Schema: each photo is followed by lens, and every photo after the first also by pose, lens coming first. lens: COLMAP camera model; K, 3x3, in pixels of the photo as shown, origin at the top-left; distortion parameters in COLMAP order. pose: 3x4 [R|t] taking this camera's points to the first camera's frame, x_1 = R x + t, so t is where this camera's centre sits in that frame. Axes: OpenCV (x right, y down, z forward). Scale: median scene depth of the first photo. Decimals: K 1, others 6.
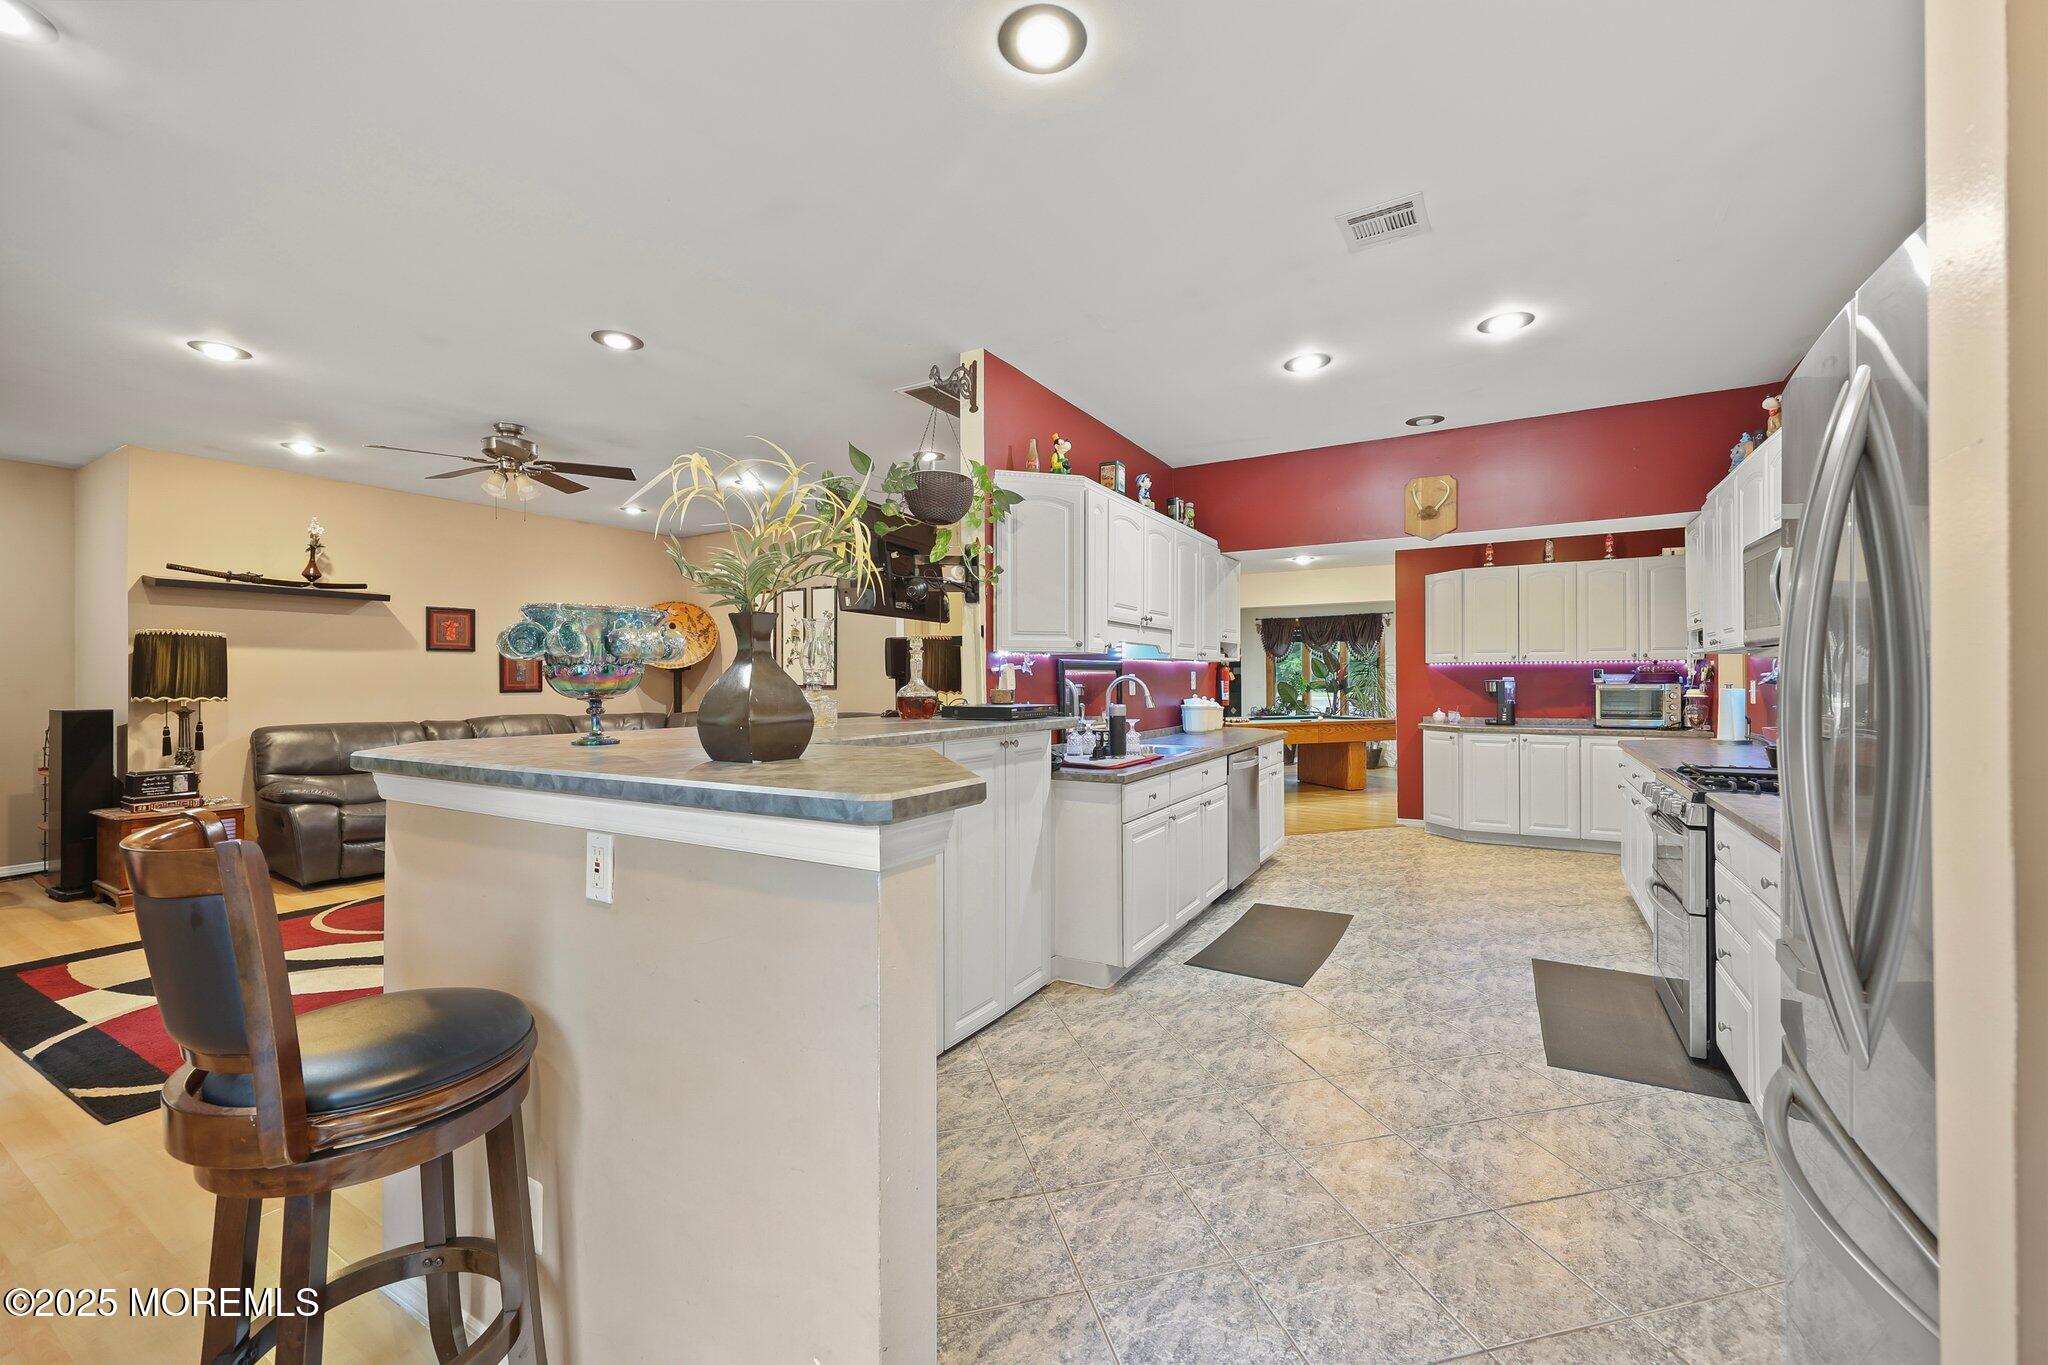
lens RADIAL K [[831.0, 0, 1028.6], [0, 831.0, 681.2], [0, 0, 1]] dist [0.000819, 0.001209]
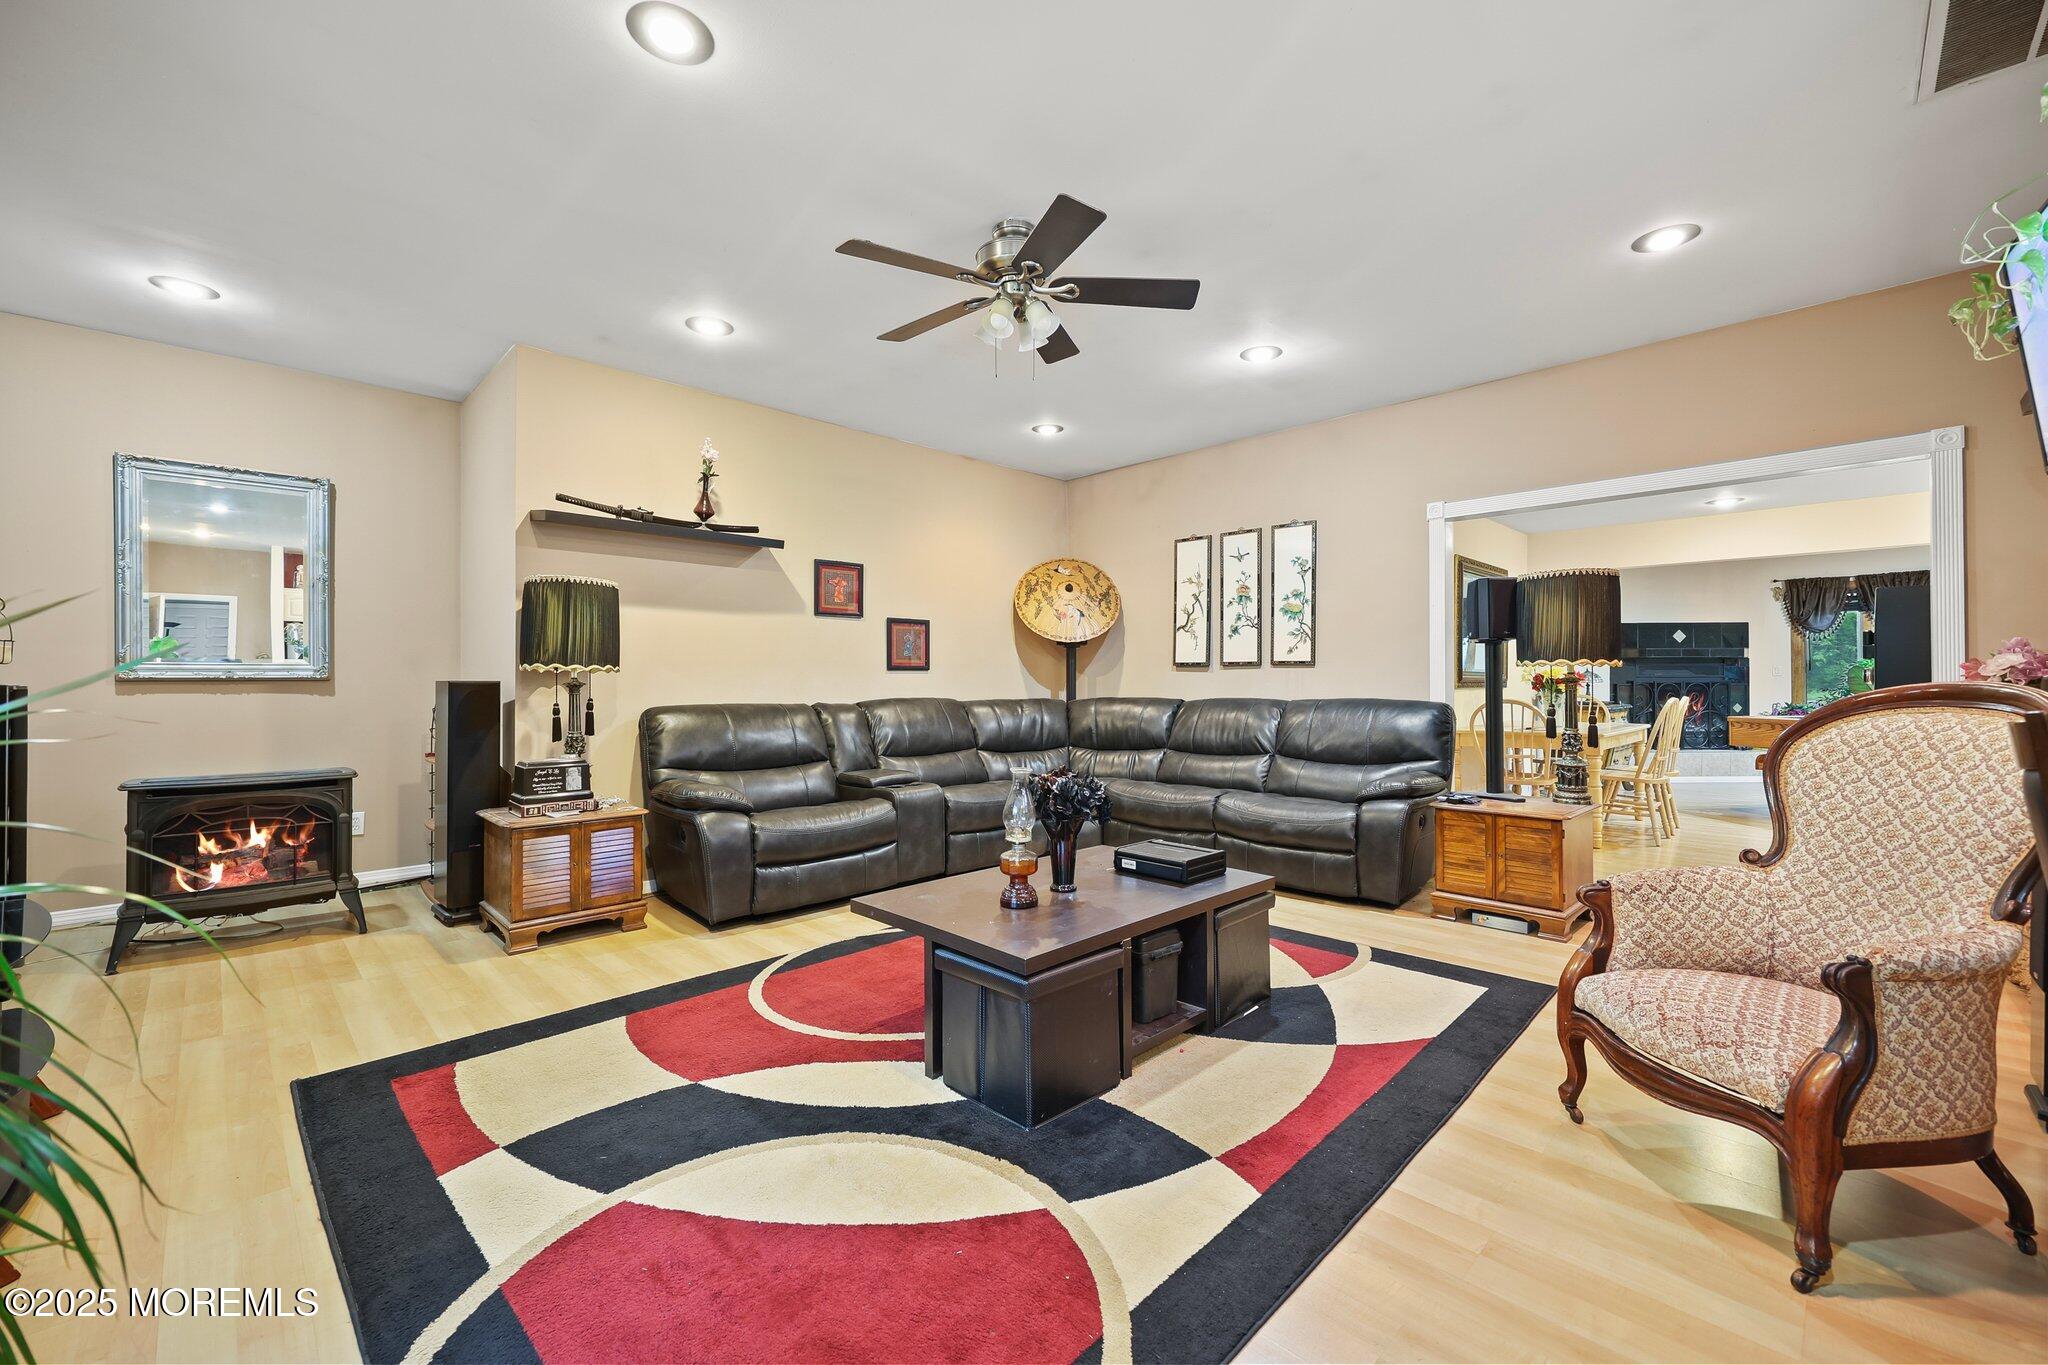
lens RADIAL K [[831.0, 0, 1033.3], [0, 831.0, 680.0], [0, 0, 1]] dist [0.000819, 0.001209]
pose [[0.970095, 0.000686, -0.242725, -0.412508], [-0.001390, 0.999995, -0.002730, 0.033489], [0.242722, 0.002986, 0.970091, 0.354905]]
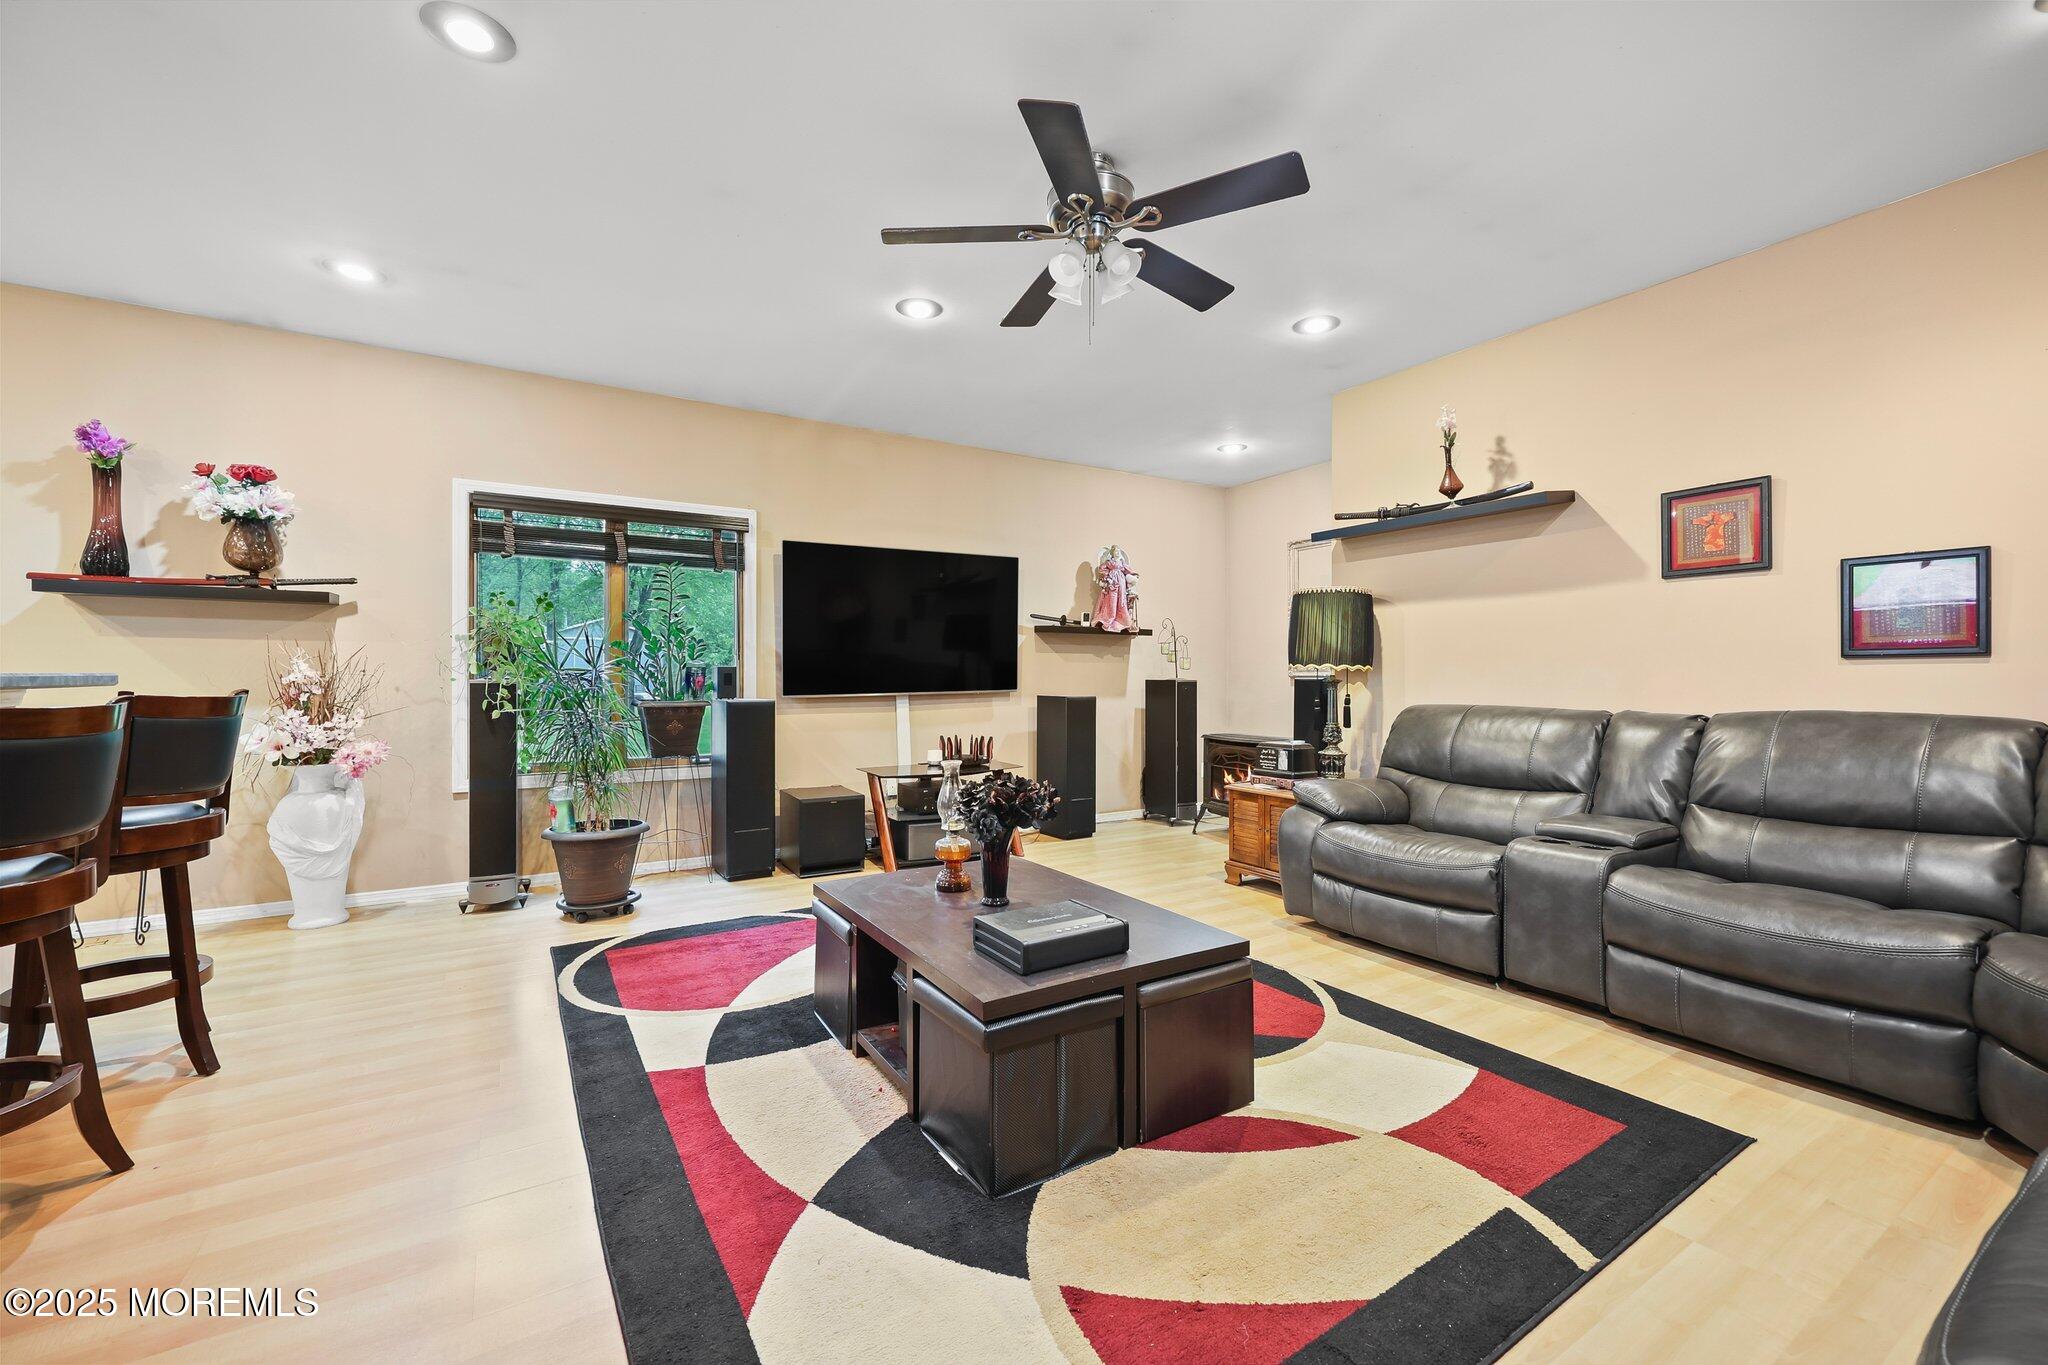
lens RADIAL K [[831.0, 0, 1031.2], [0, 831.0, 680.8], [0, 0, 1]] dist [0.000819, 0.001209]
pose [[-0.456795, 0.007179, -0.889543, -0.097837], [0.001692, 0.999973, 0.007201, 0.028622], [0.889570, 0.001785, -0.456795, 1.104521]]
